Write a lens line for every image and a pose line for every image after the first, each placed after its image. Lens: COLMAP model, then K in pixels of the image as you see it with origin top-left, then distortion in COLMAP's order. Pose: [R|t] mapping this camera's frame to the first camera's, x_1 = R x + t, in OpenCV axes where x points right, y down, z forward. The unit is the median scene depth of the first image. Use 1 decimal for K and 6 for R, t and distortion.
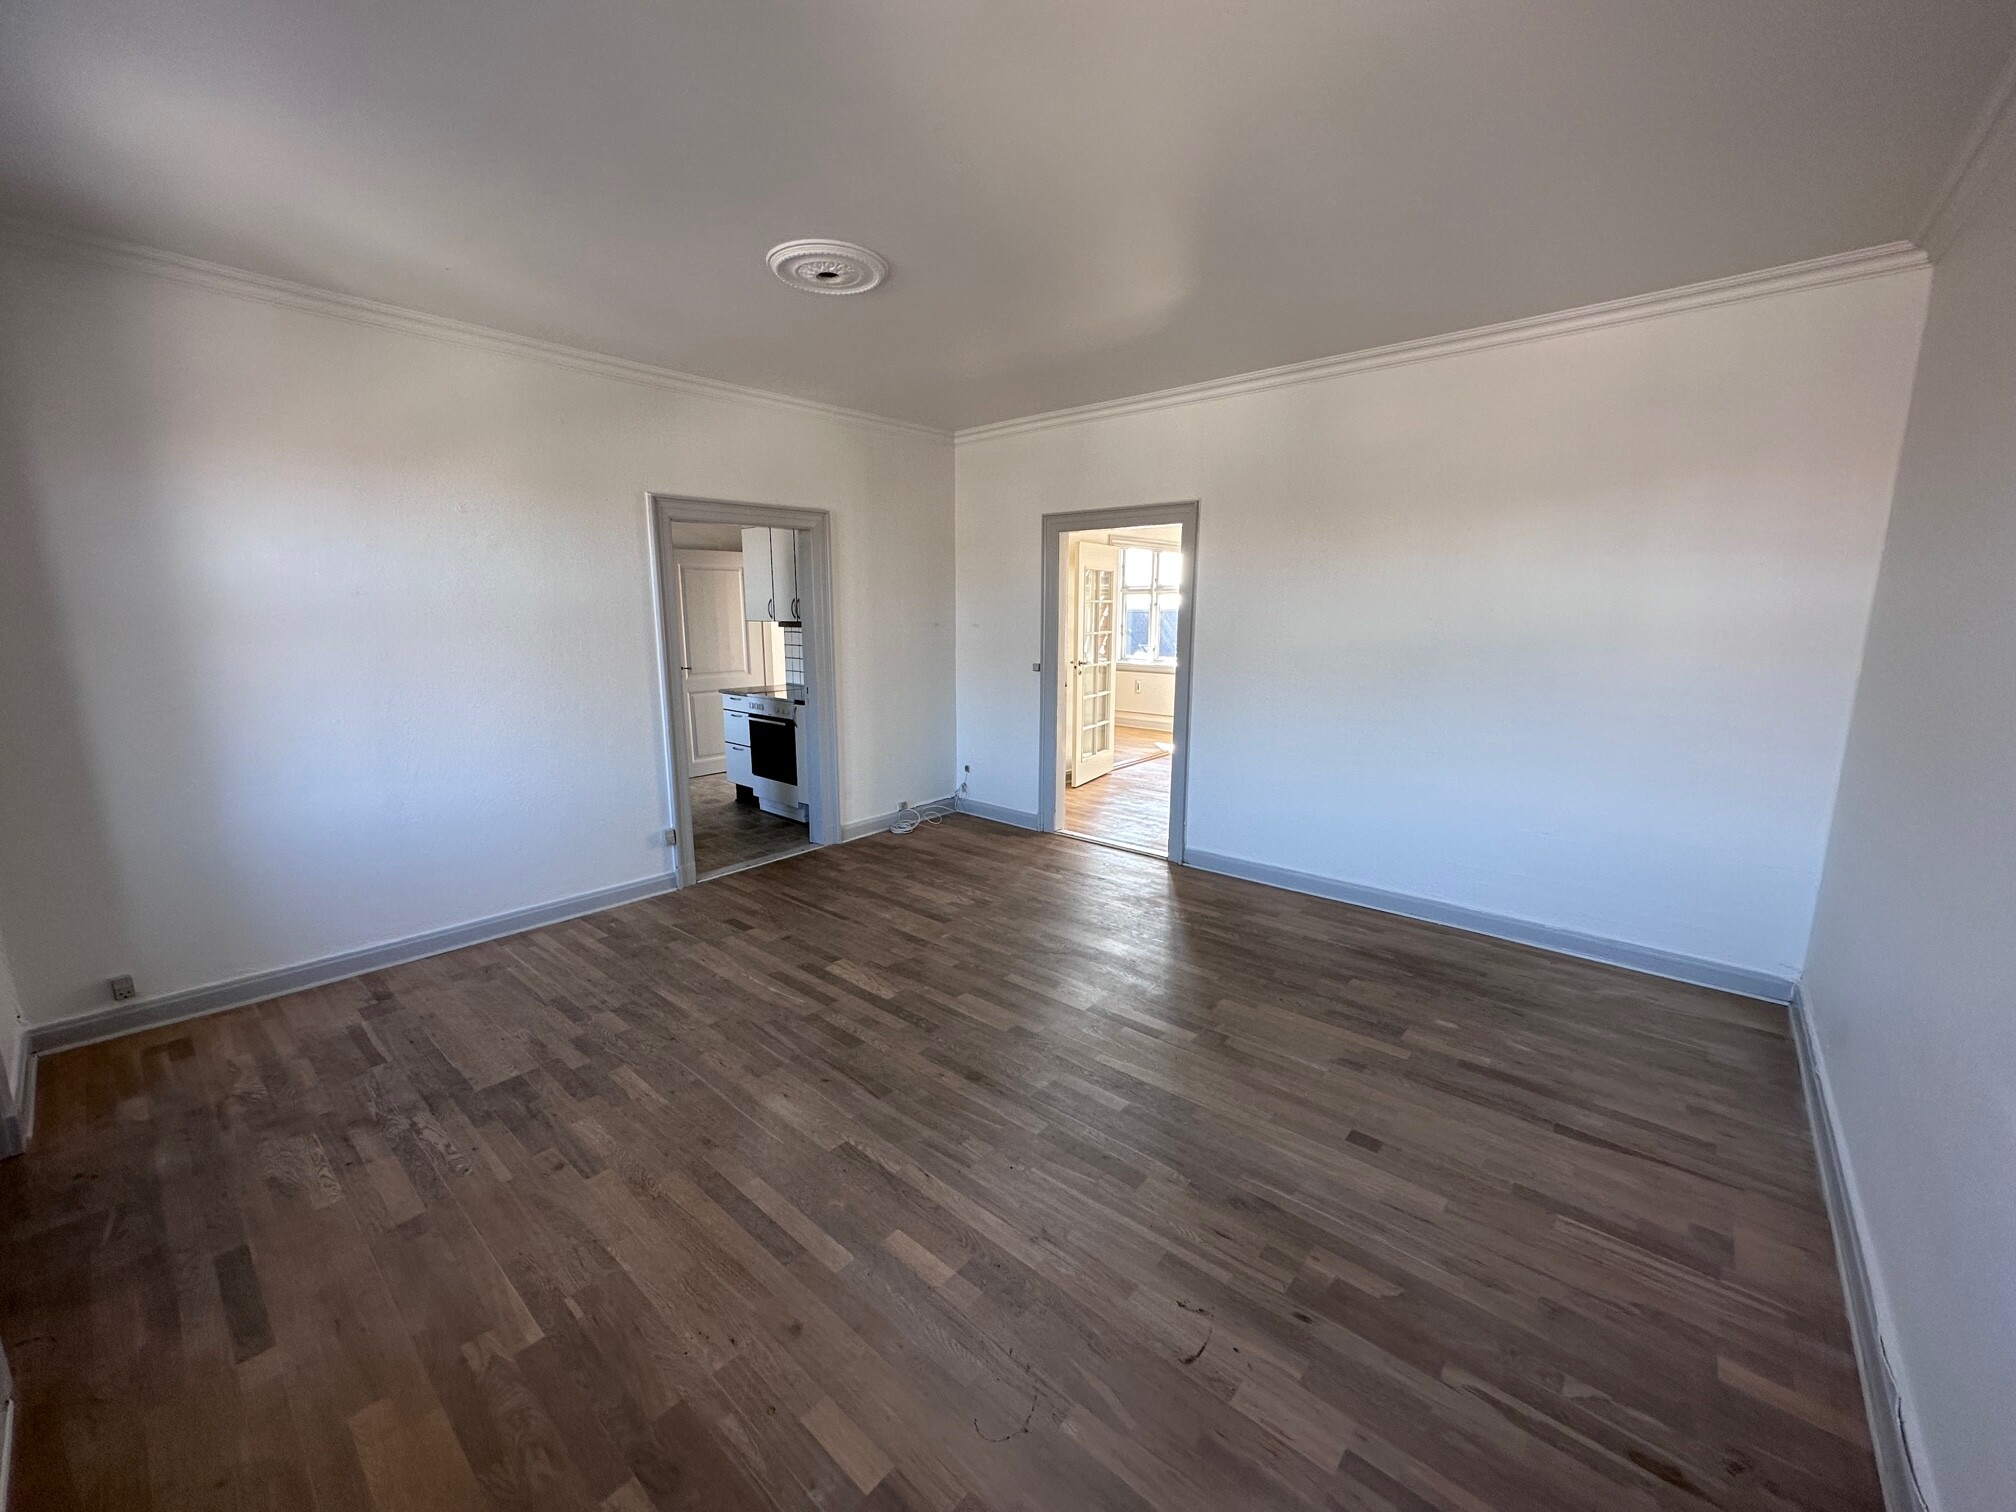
lens RADIAL K [[794.9, 0, 1011.2], [0, 794.9, 750.7], [0, 0, 1]] dist [0.000179, 0.000147]
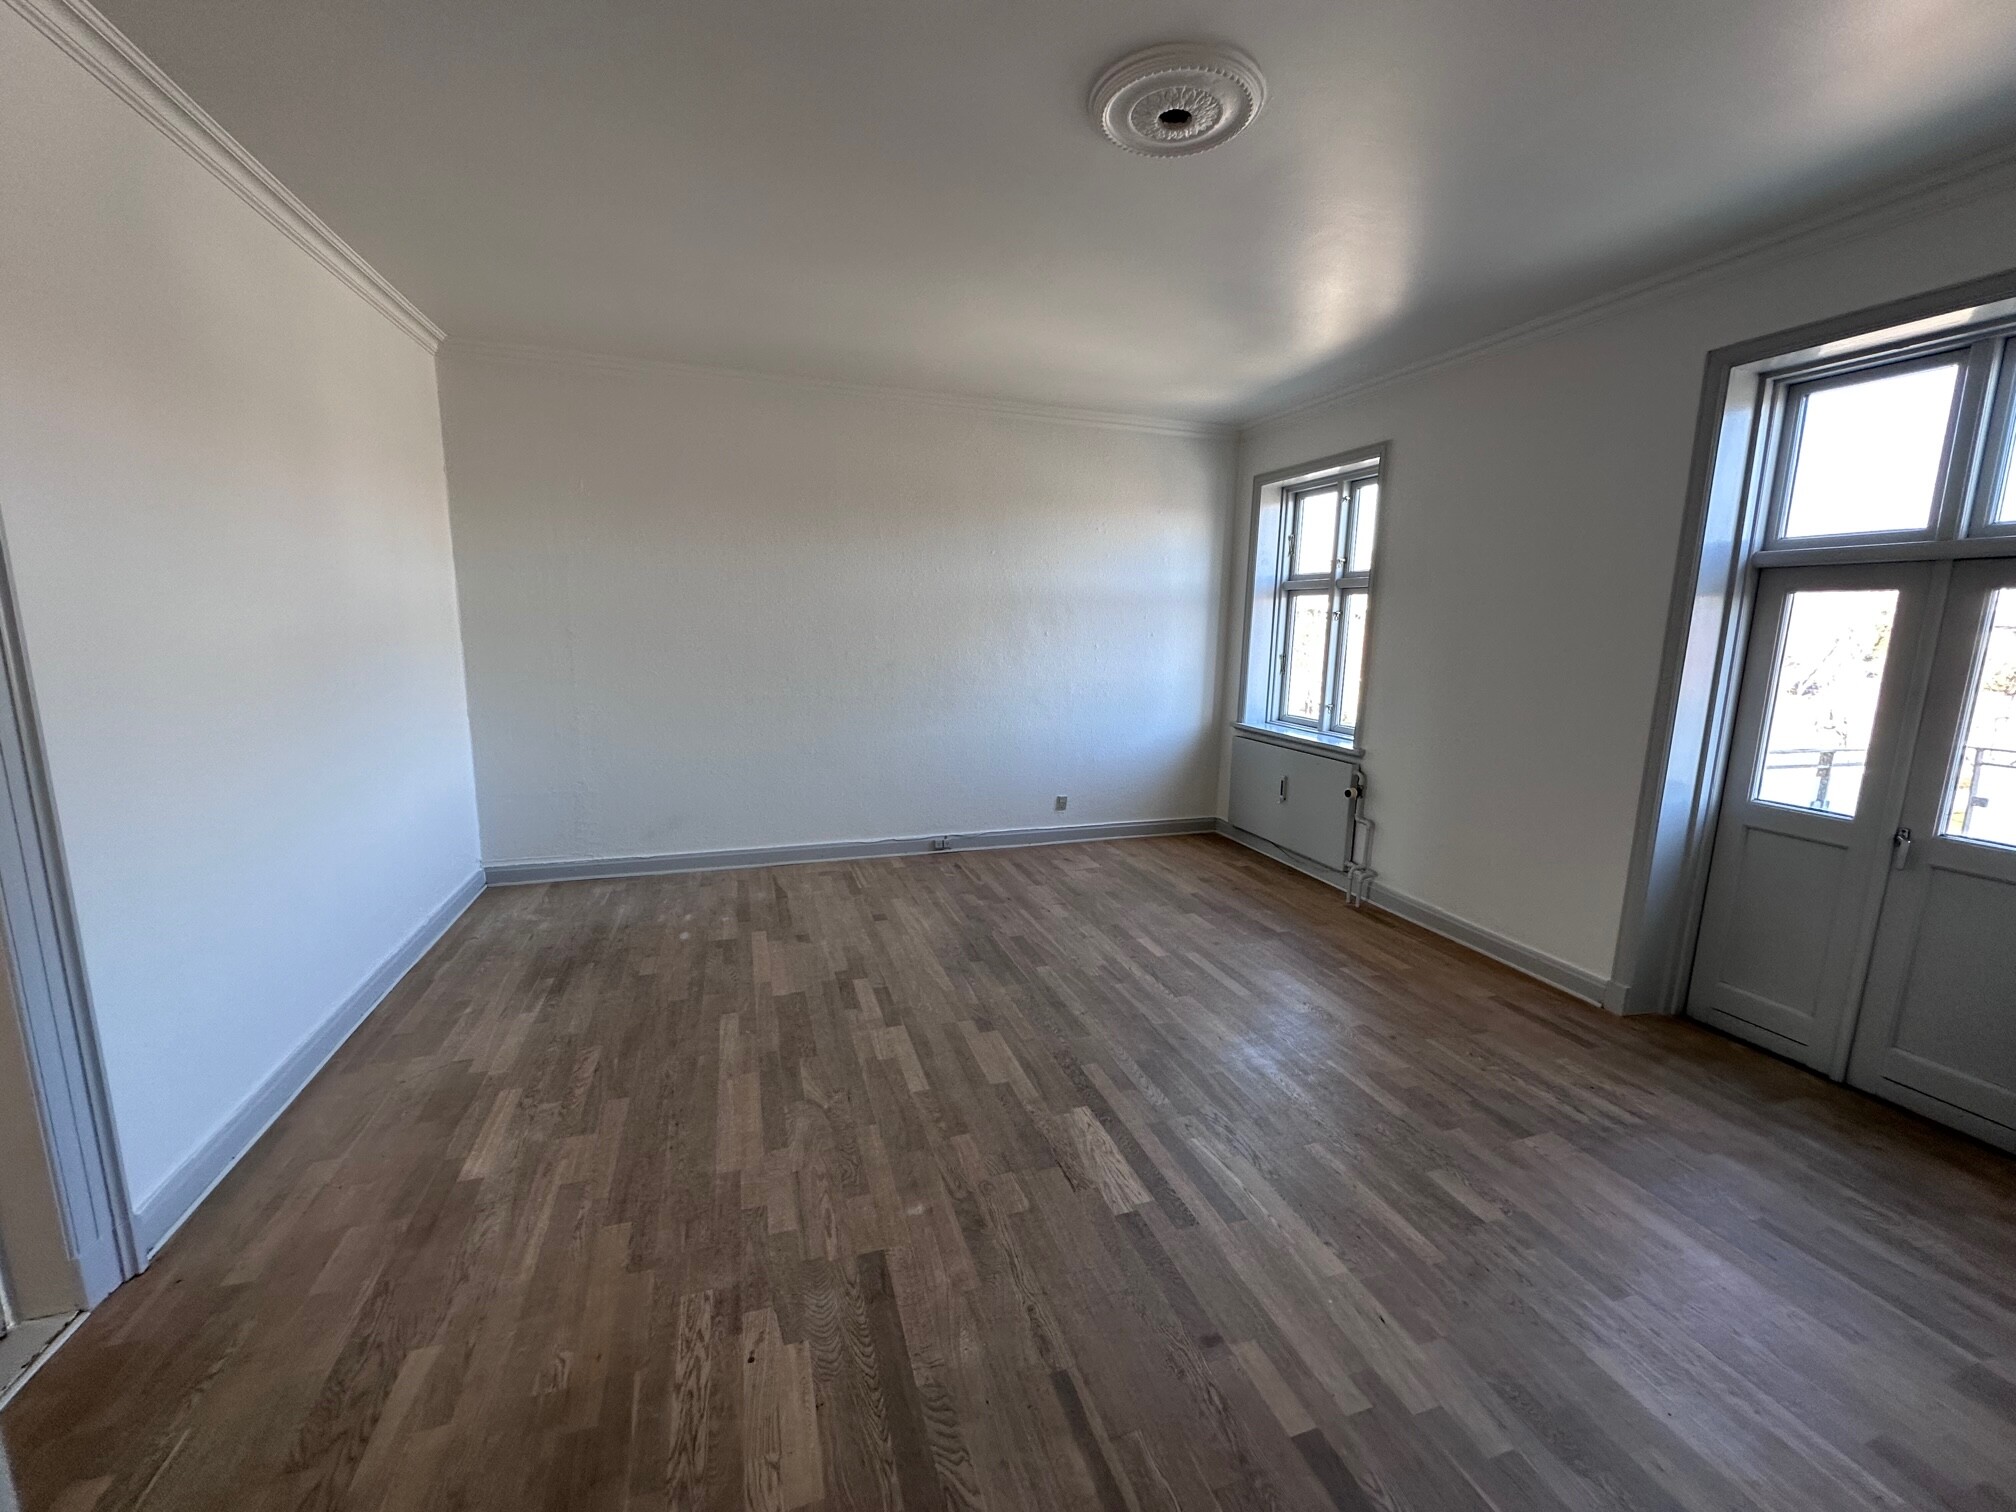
lens RADIAL K [[794.9, 0, 1011.2], [0, 794.9, 750.7], [0, 0, 1]] dist [0.000179, 0.000147]
pose [[-0.859950, -0.102120, 0.500057, -0.483891], [0.071043, 0.946288, 0.315422, -0.285043], [-0.505409, 0.306773, -0.806506, 1.696838]]
